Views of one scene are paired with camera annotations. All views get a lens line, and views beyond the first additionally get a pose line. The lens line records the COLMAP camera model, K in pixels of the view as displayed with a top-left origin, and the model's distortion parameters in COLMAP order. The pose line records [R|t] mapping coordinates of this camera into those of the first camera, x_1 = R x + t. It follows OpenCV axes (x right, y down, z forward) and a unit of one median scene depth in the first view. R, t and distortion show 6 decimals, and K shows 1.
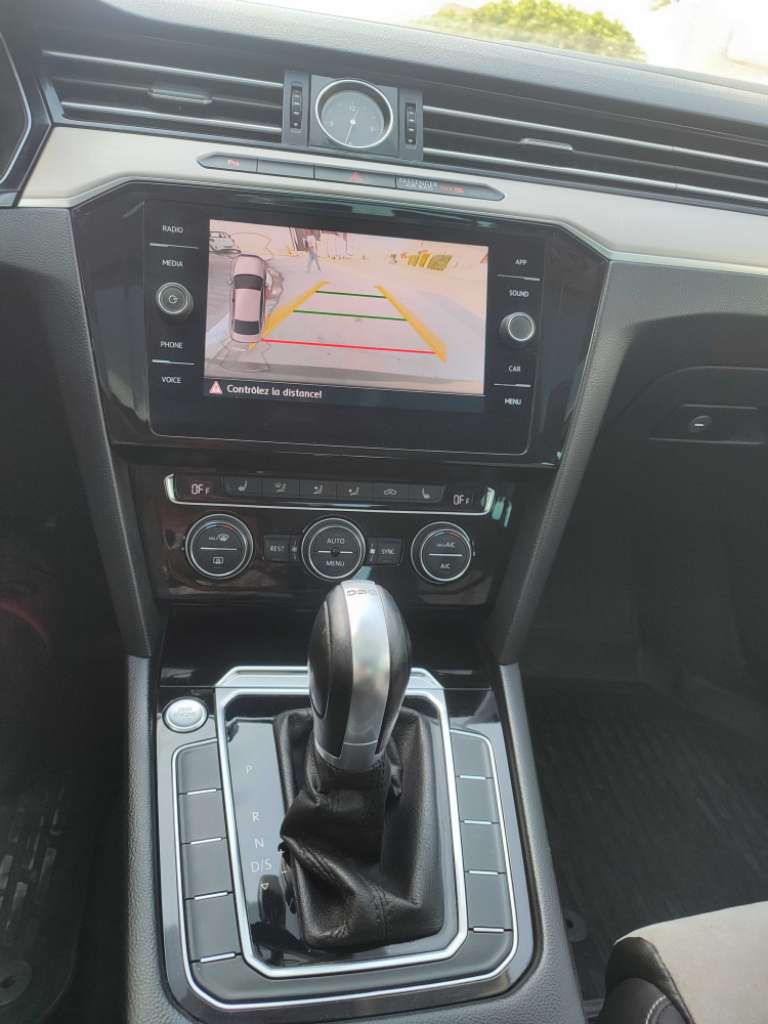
lens RADIAL K [[756.2, 0, 384.6], [0, 756.2, 509.0], [0, 0, 1]] dist [0.033871, -0.011903]
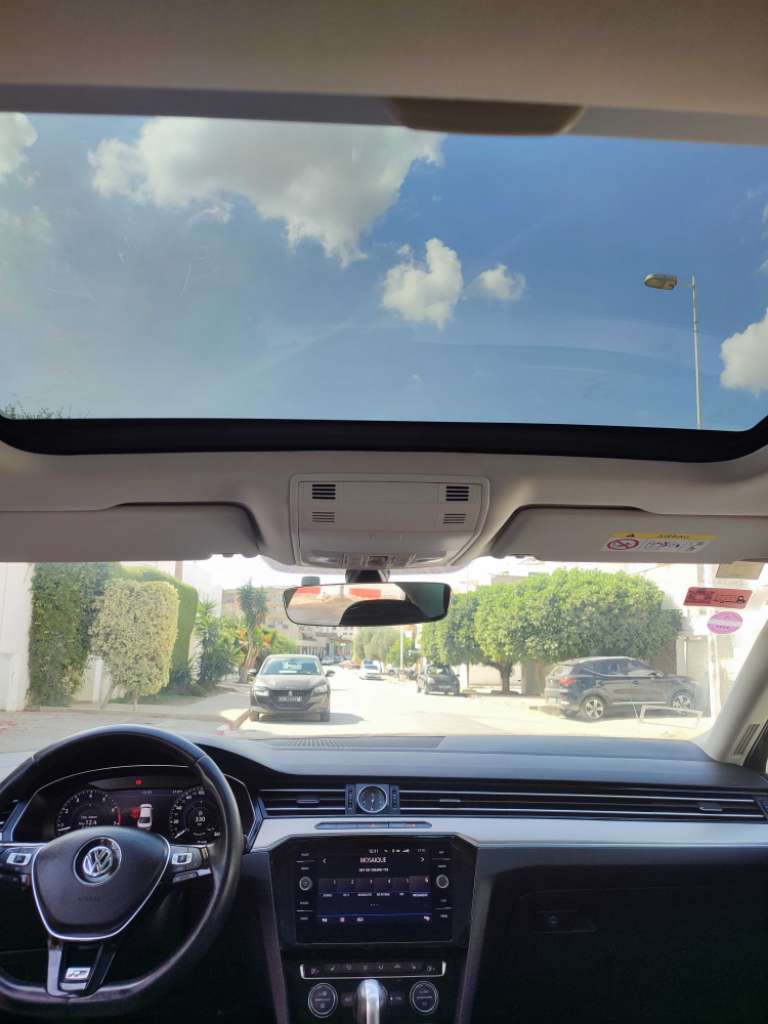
lens RADIAL K [[756.2, 0, 375.8], [0, 756.2, 515.5], [0, 0, 1]] dist [0.033871, -0.011903]
pose [[0.985697, -0.140011, -0.093800, 0.352804], [0.053106, 0.786282, -0.615581, 0.325448], [0.159941, 0.601795, 0.782471, -1.627649]]
